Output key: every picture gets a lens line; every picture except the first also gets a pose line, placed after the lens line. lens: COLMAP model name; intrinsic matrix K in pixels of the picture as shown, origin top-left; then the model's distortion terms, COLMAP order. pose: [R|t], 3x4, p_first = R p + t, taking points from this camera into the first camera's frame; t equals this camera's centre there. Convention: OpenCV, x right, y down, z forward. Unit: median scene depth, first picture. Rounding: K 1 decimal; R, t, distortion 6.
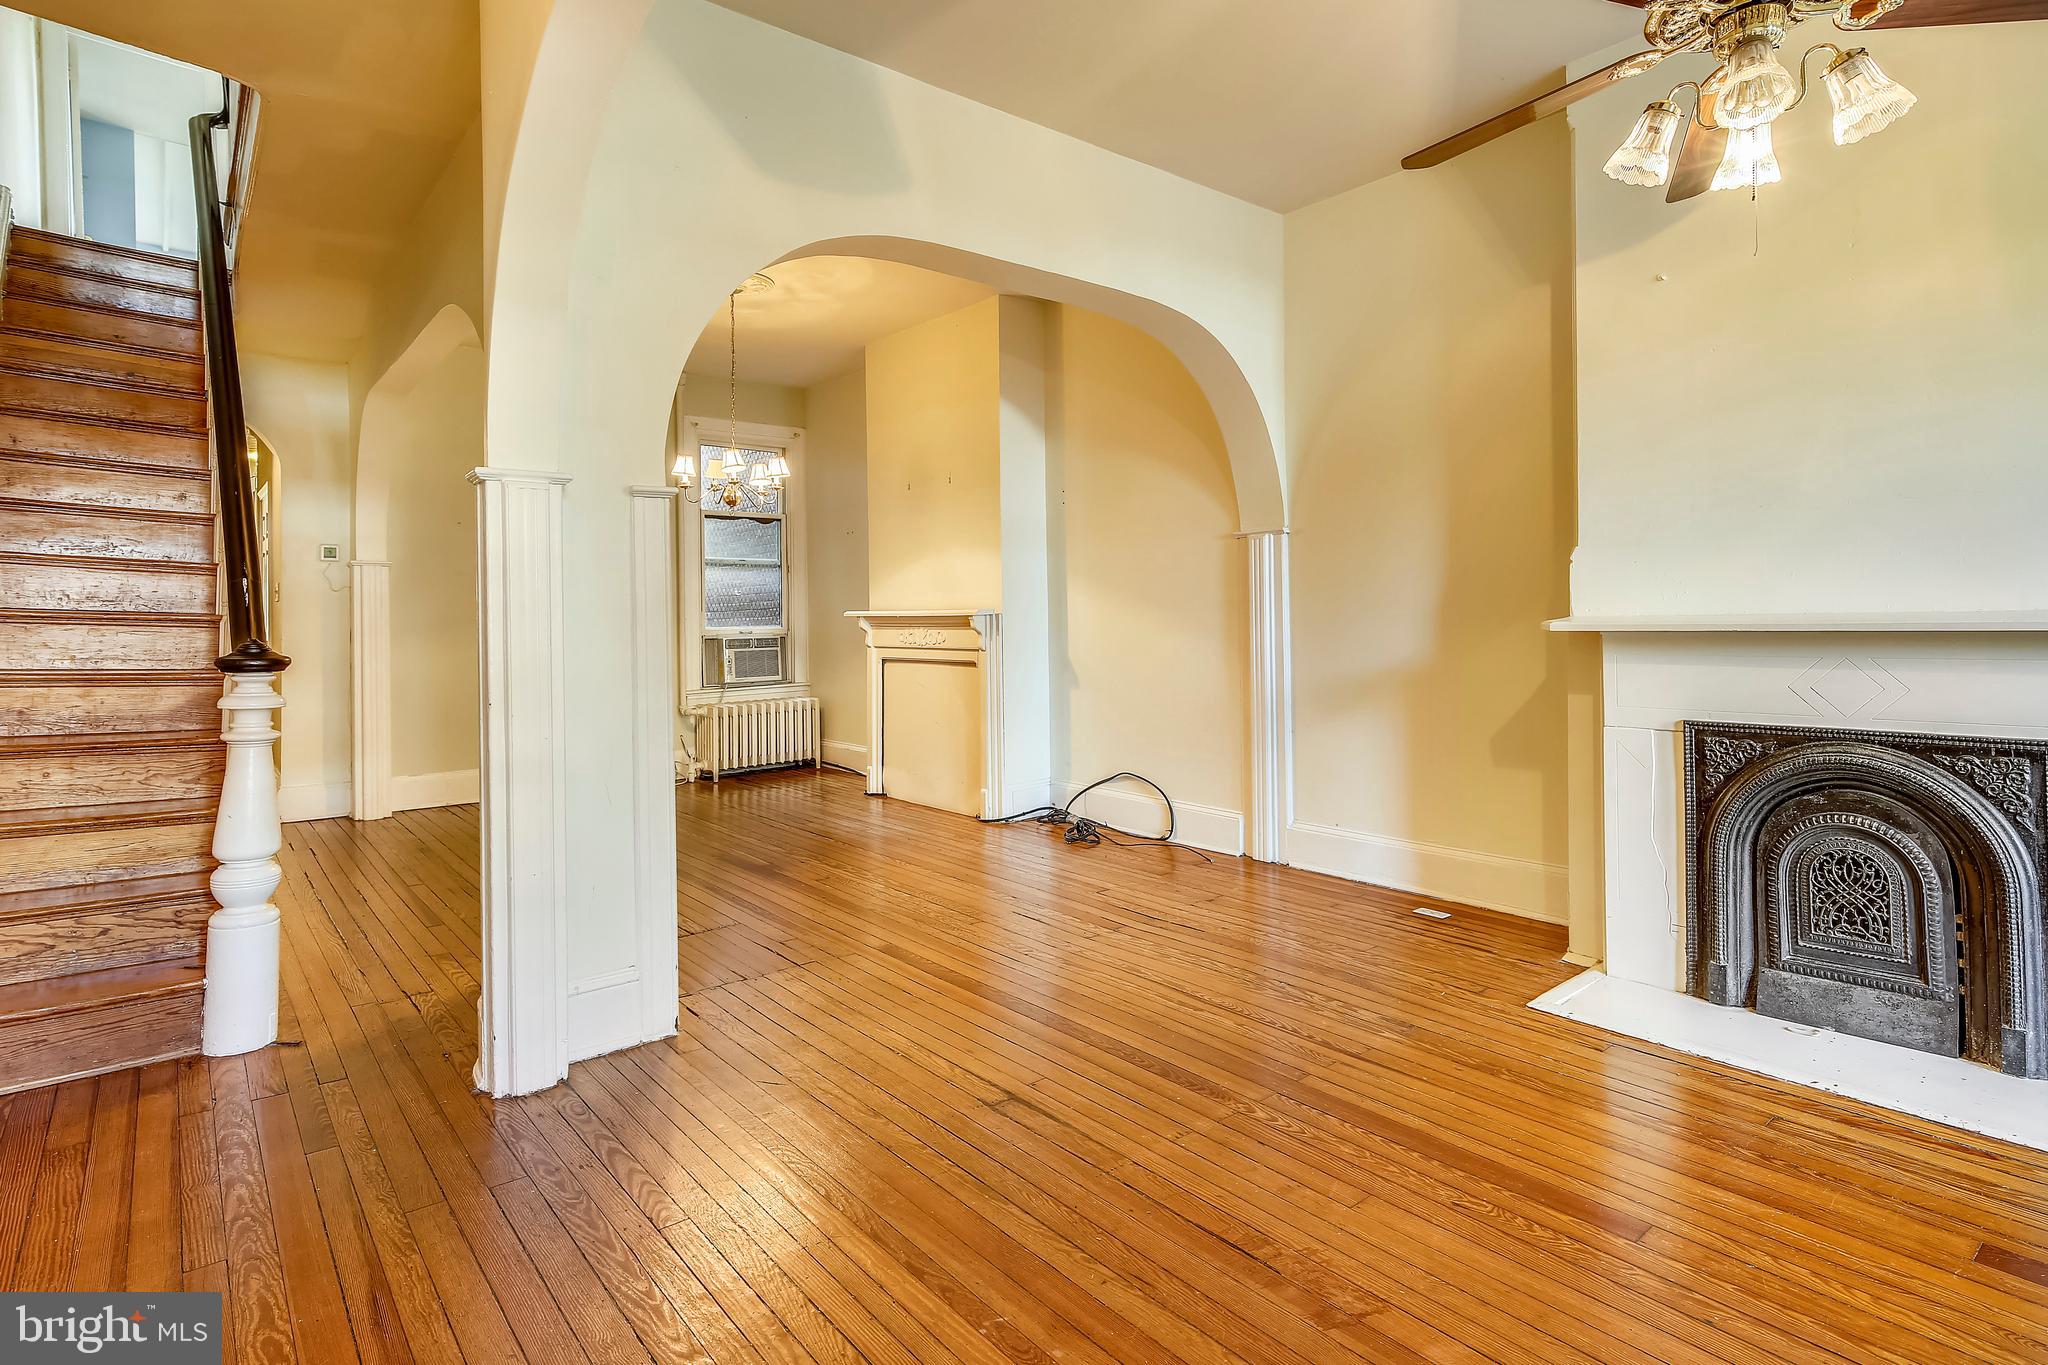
lens RADIAL K [[1014.5, 0, 1025.3], [0, 1014.5, 628.4], [0, 0, 1]] dist [0.001813, 0.000242]
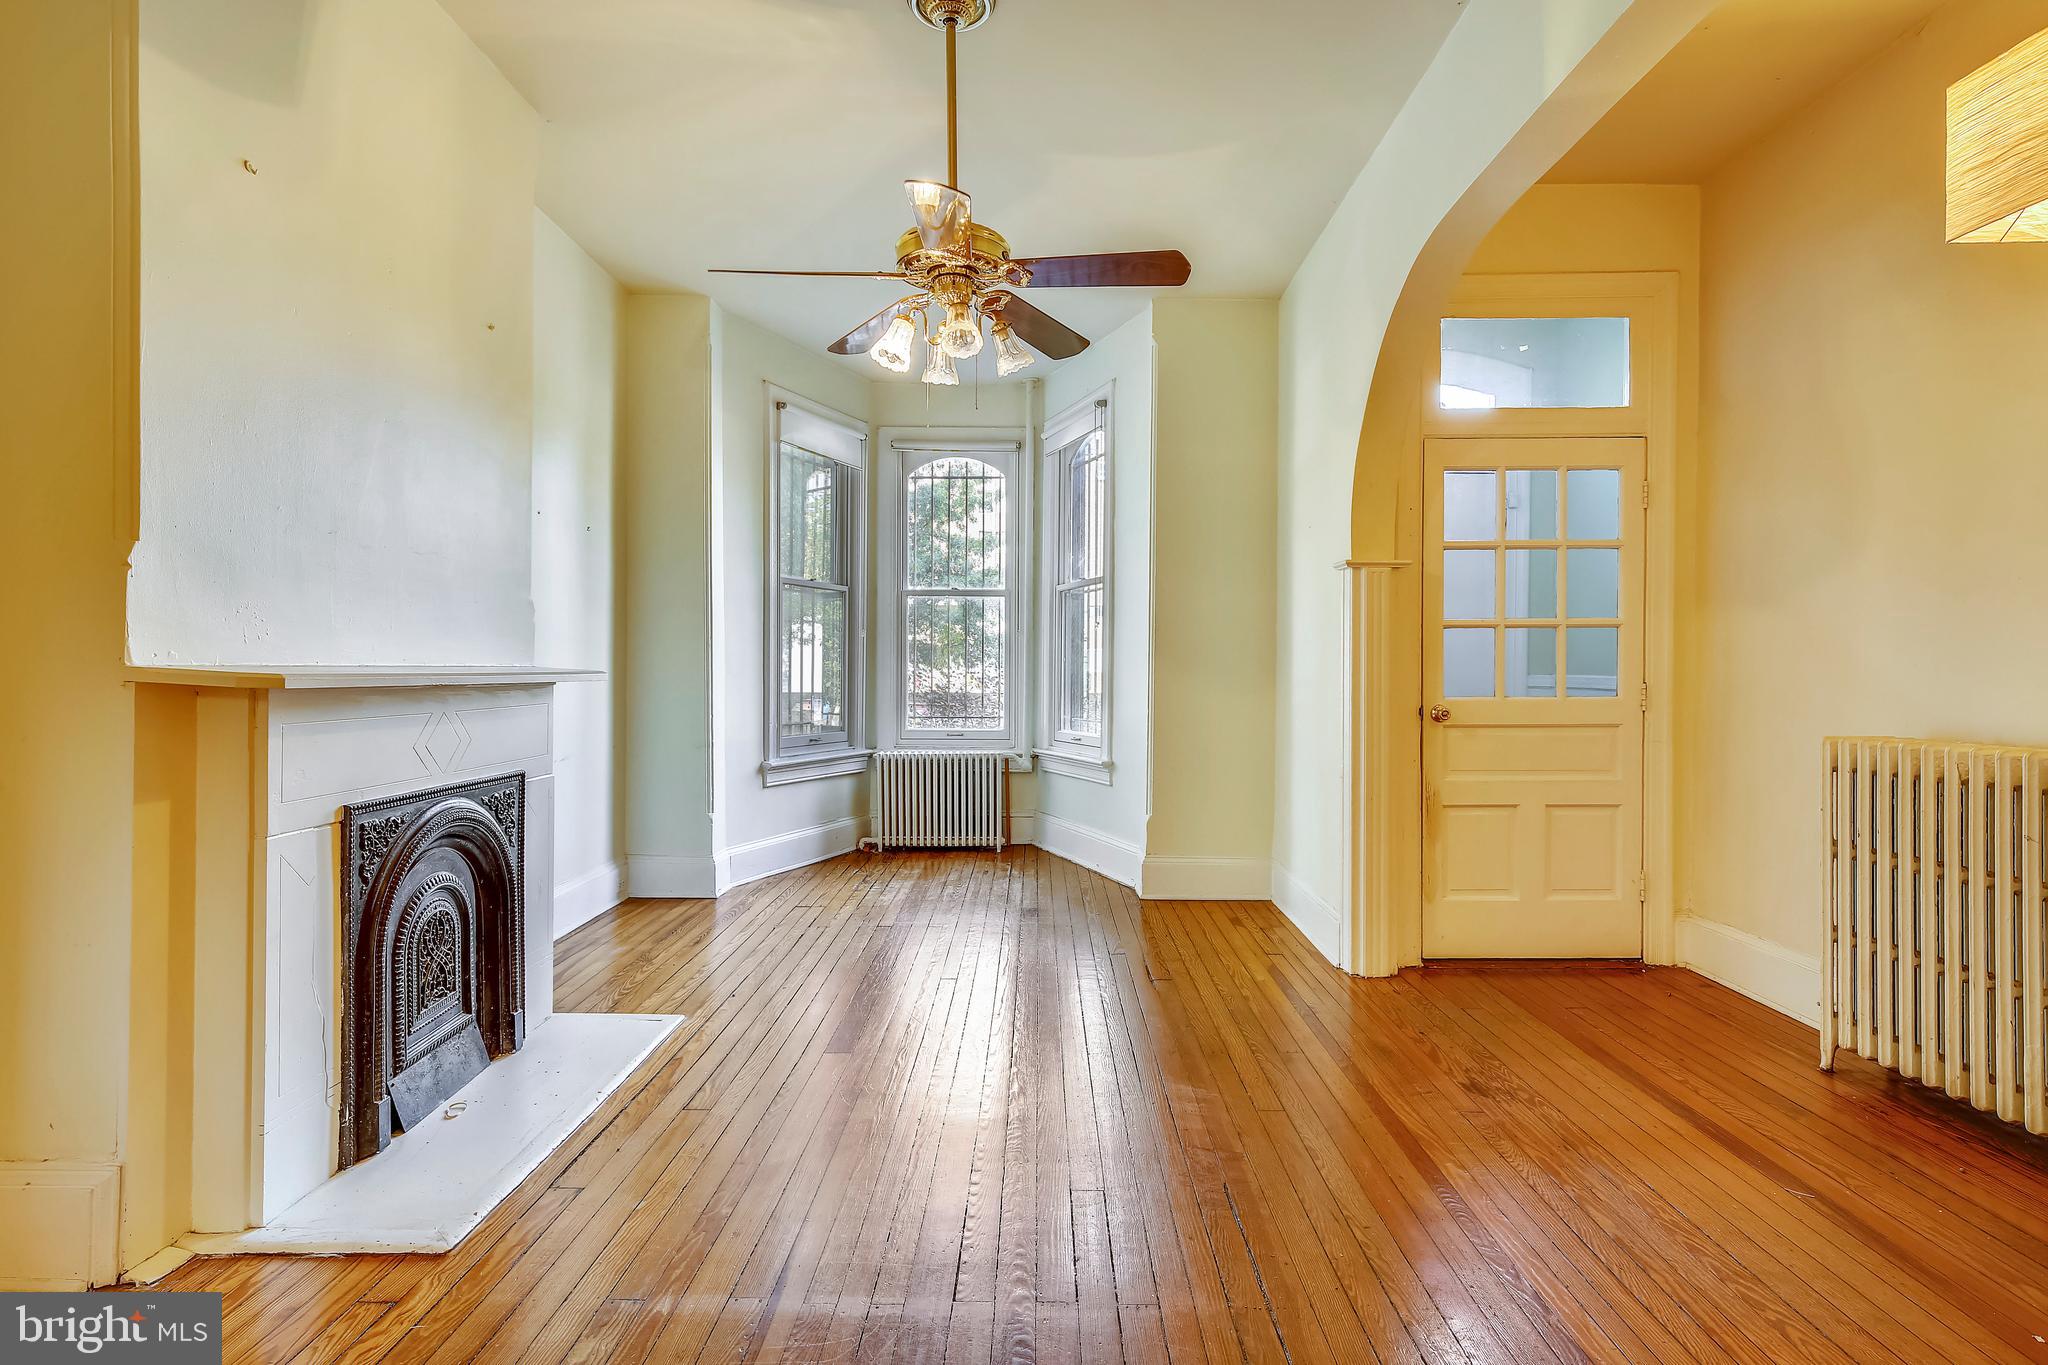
lens RADIAL K [[1014.5, 0, 1028.1], [0, 1014.5, 670.5], [0, 0, 1]] dist [0.001813, 0.000242]
pose [[-0.754641, 0.002672, 0.656132, -0.224903], [0.001755, 0.999996, -0.002053, -0.007353], [-0.656135, -0.000398, -0.754643, 1.229630]]
